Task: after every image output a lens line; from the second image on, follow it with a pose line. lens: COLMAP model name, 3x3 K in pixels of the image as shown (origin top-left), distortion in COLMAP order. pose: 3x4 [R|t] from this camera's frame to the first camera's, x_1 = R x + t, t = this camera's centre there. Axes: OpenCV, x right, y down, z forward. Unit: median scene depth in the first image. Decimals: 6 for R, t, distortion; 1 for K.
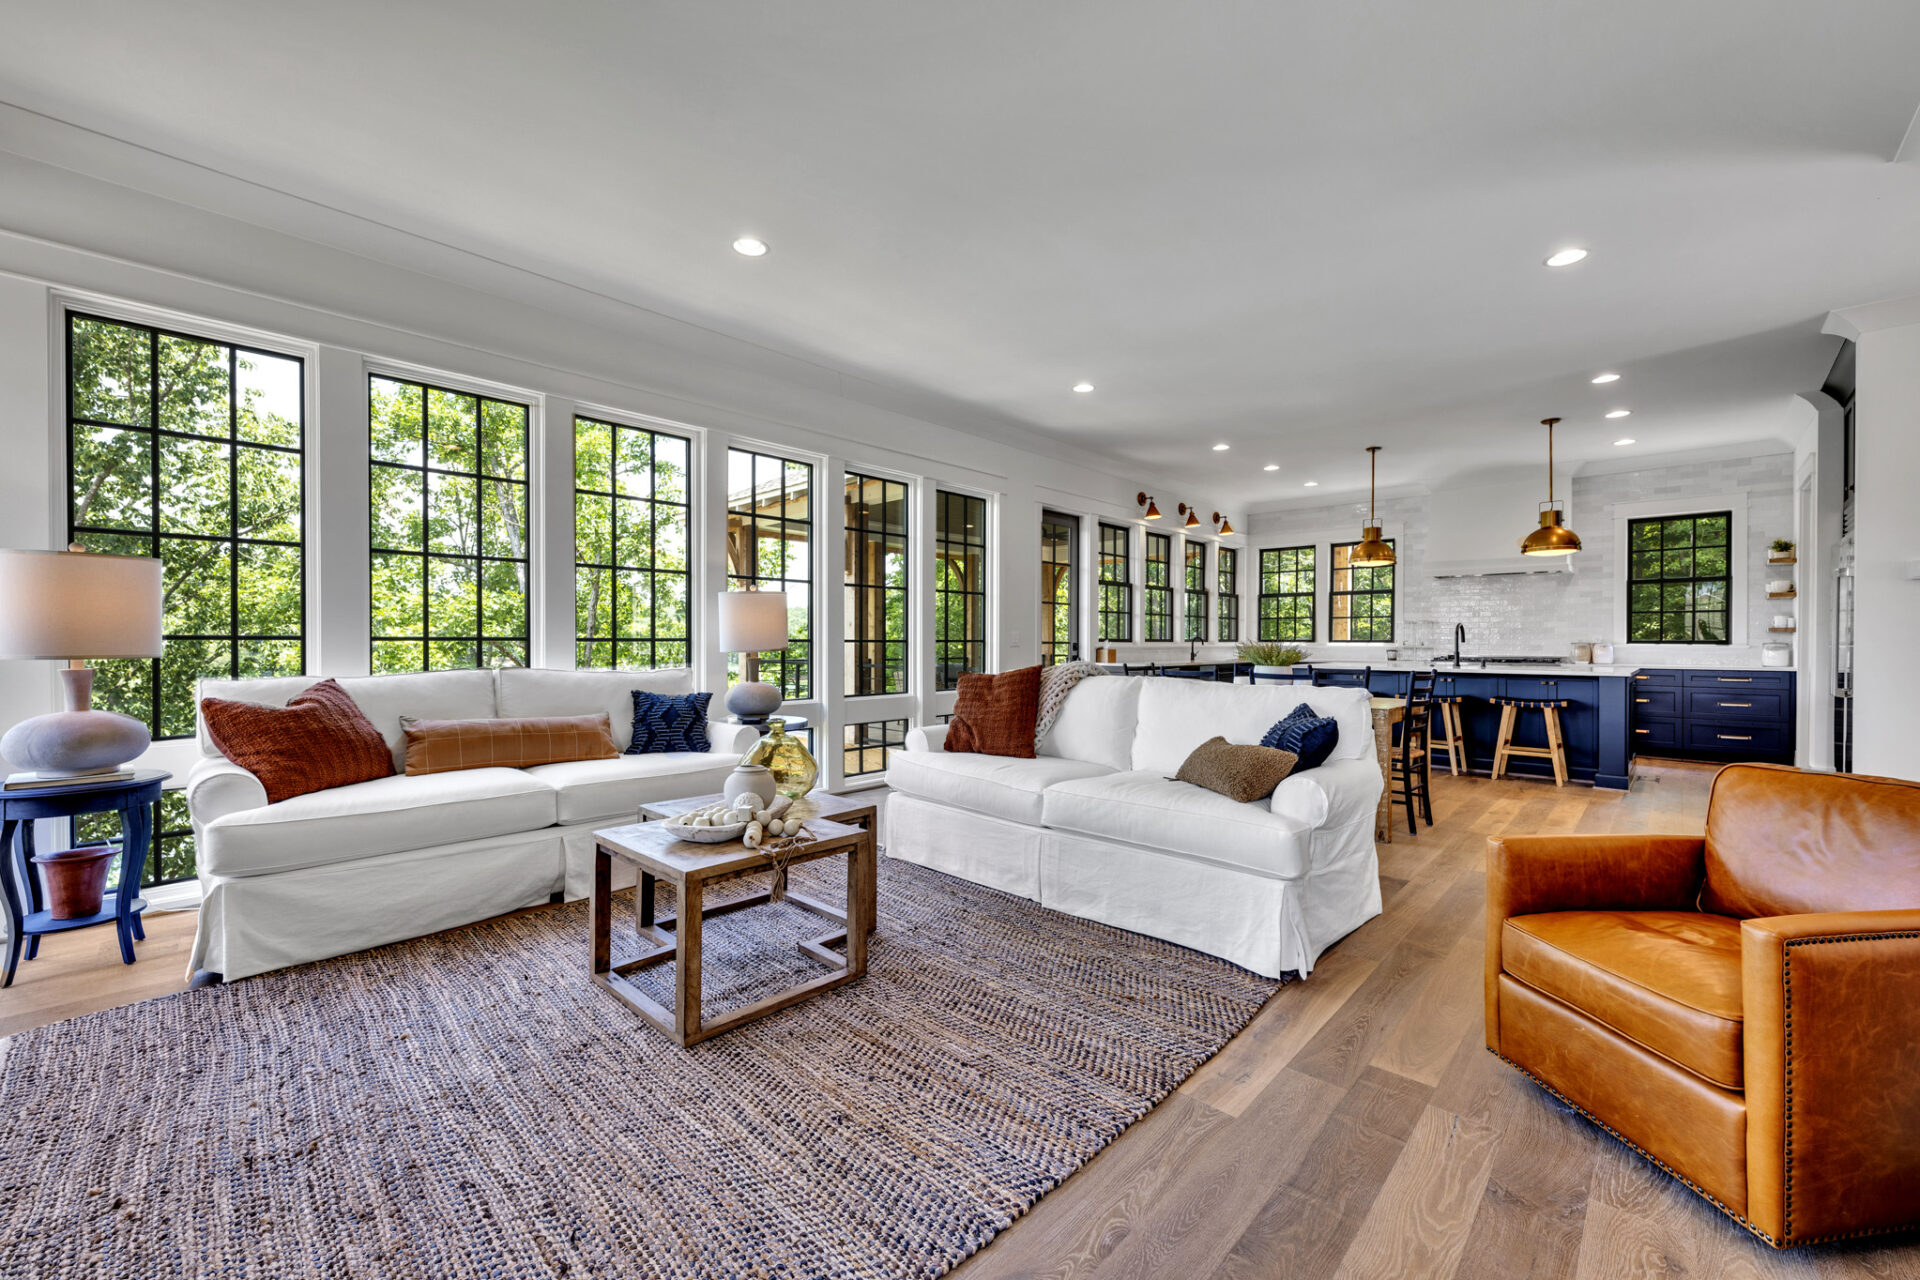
lens RADIAL K [[753.8, 0, 957.7], [0, 753.8, 645.2], [0, 0, 1]] dist [0.001108, 0.000229]
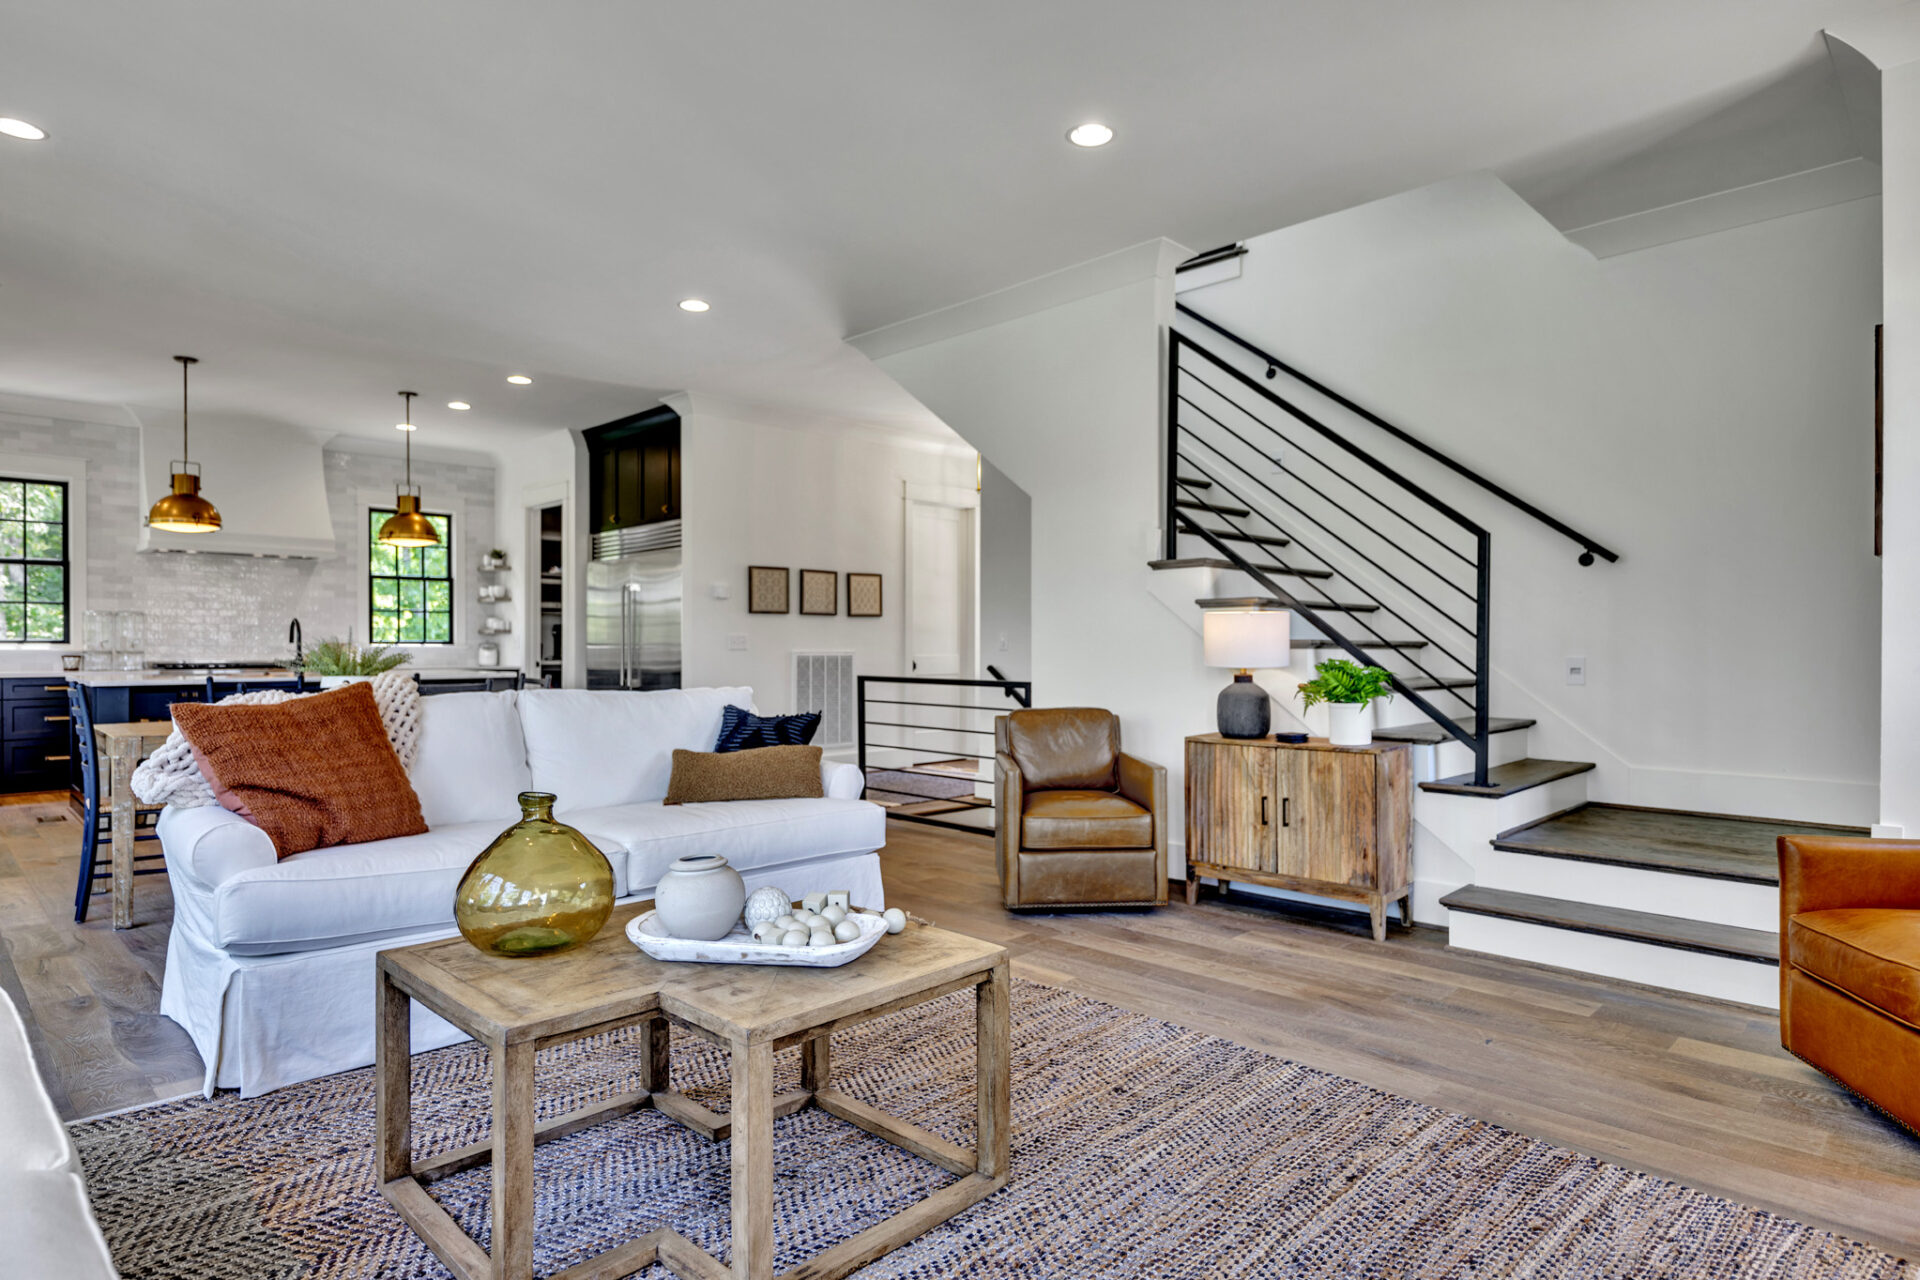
lens RADIAL K [[1060.3, 0, 962.1], [0, 1060.3, 651.8], [0, 0, 1]] dist [0.001258, -0.000204]
pose [[0.017612, -0.008528, 0.999809, -0.363943], [0.004988, 0.999952, 0.008442, -0.000691], [-0.999832, 0.004838, 0.017653, 0.263870]]
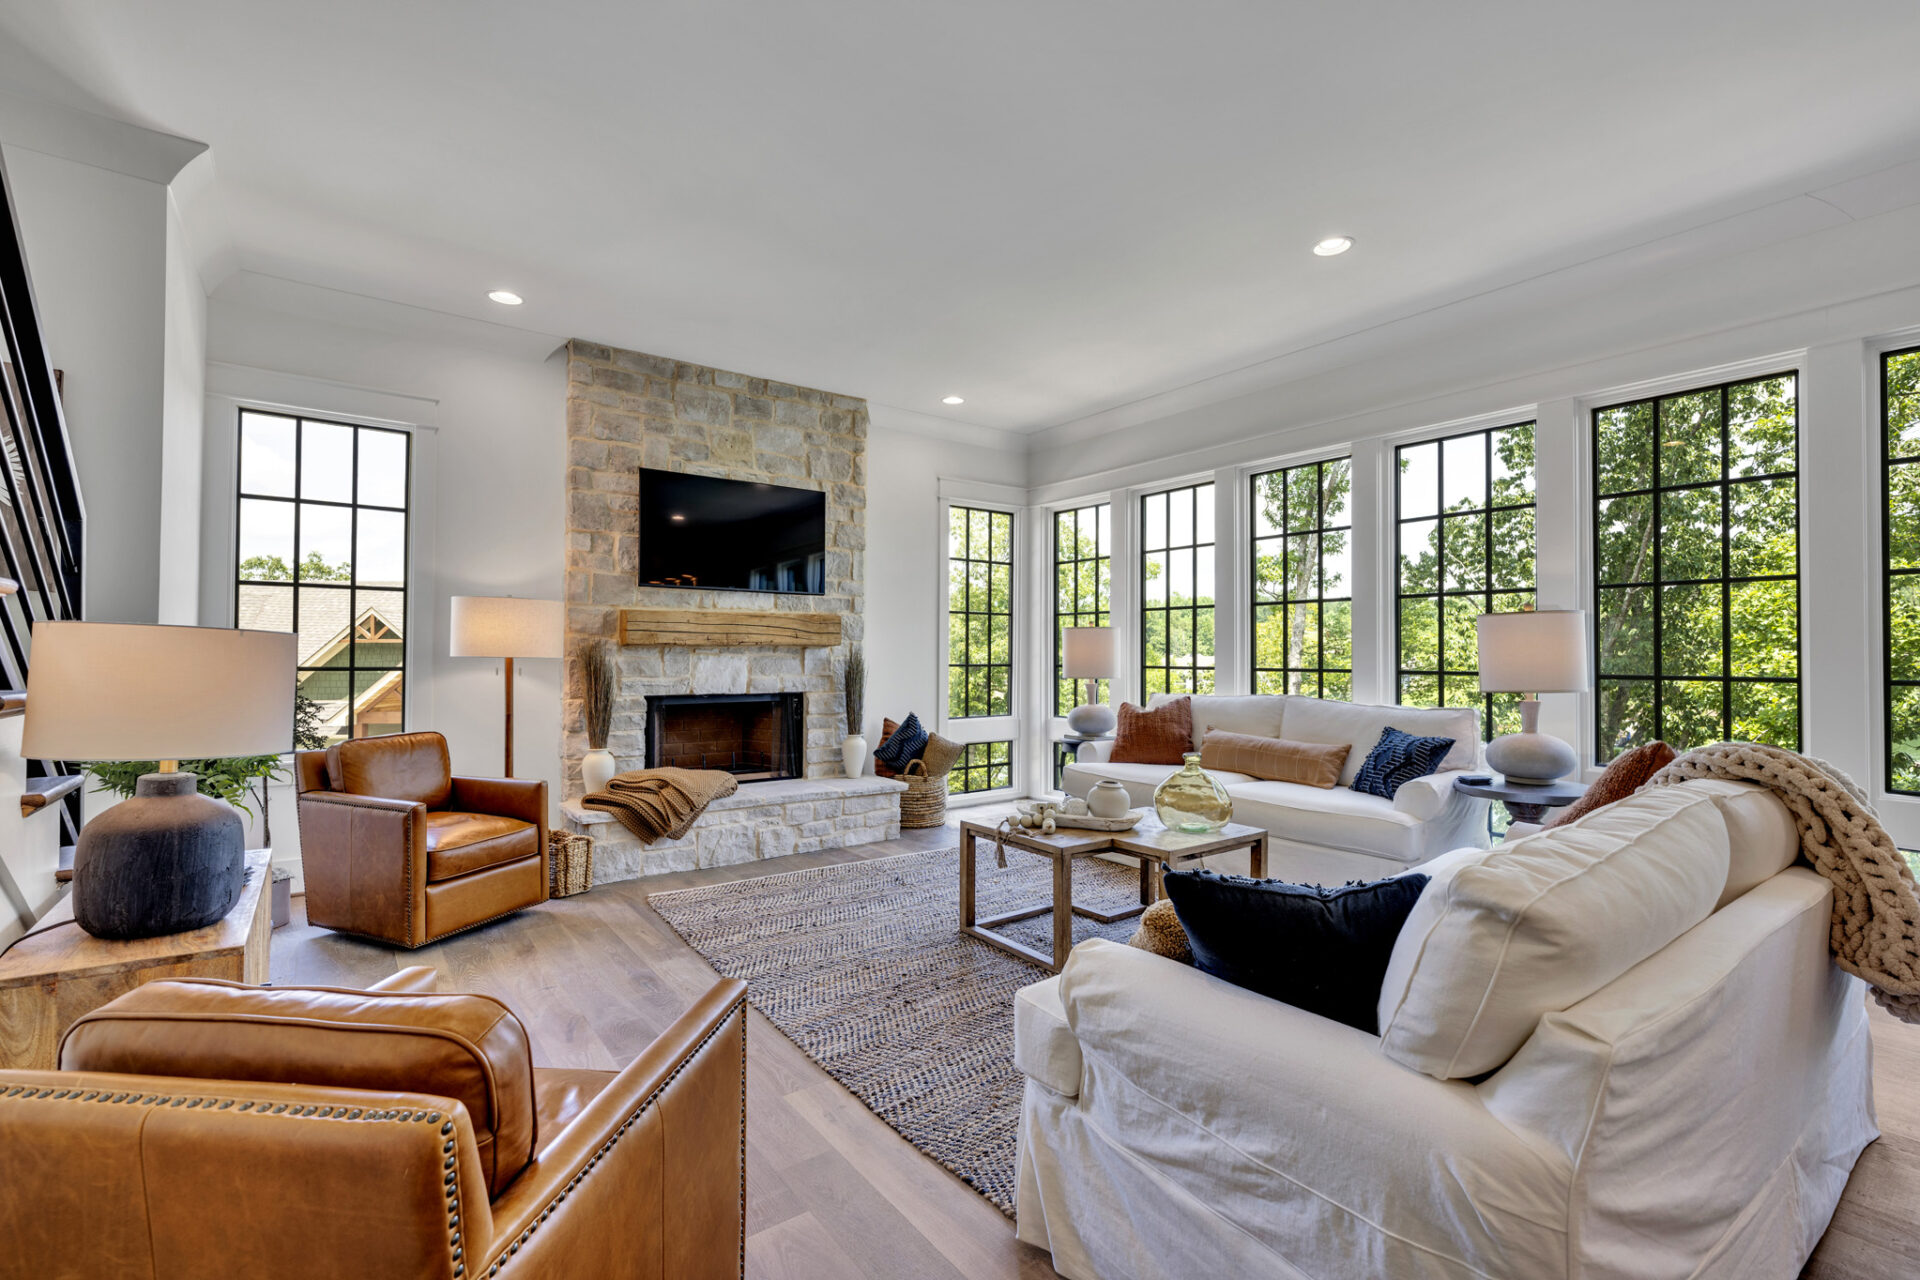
lens RADIAL K [[875.4, 0, 989.4], [0, 875.4, 661.6], [0, 0, 1]] dist [-0.000097, -0.000003]
pose [[-0.156312, -0.016981, -0.987562, 0.351121], [-0.027320, 0.999544, -0.012863, 0.002278], [0.987330, 0.024969, -0.156704, 0.329061]]
